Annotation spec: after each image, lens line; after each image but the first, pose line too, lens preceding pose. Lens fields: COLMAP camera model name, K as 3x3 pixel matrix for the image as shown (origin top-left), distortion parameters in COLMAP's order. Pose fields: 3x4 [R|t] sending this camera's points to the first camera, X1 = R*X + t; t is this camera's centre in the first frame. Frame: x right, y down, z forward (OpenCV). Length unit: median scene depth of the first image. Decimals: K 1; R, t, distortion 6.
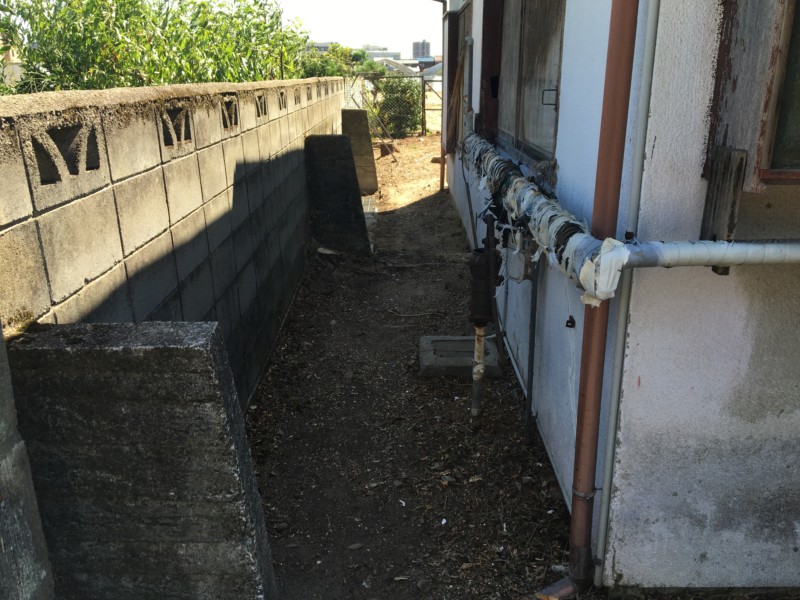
lens RADIAL K [[677.5, 0, 394.9], [0, 677.5, 306.4], [0, 0, 1]] dist [0.065189, -0.027012]
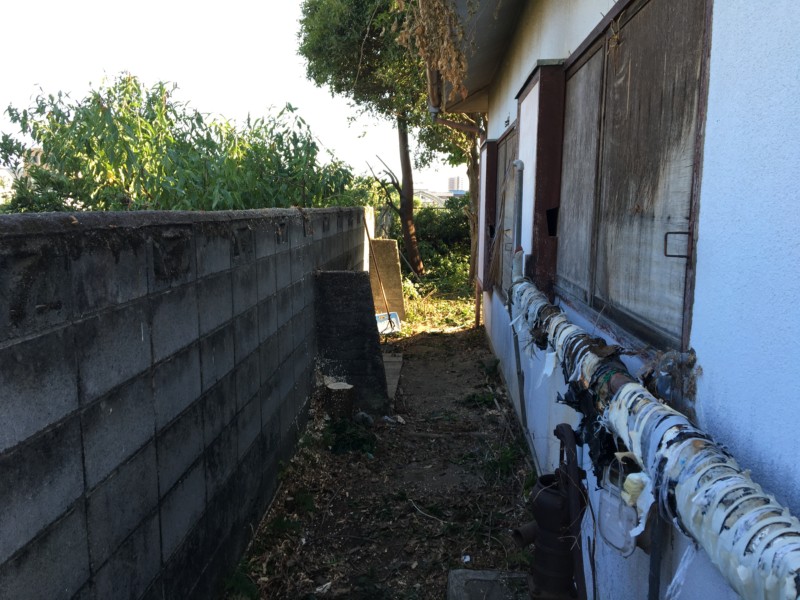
lens RADIAL K [[677.5, 0, 400.9], [0, 677.5, 297.8], [0, 0, 1]] dist [0.065189, -0.027012]
pose [[0.998967, 0.021755, -0.039884, 0.011812], [-0.028953, 0.981380, -0.189881, -0.107050], [0.035010, 0.190839, 0.980997, 0.318595]]
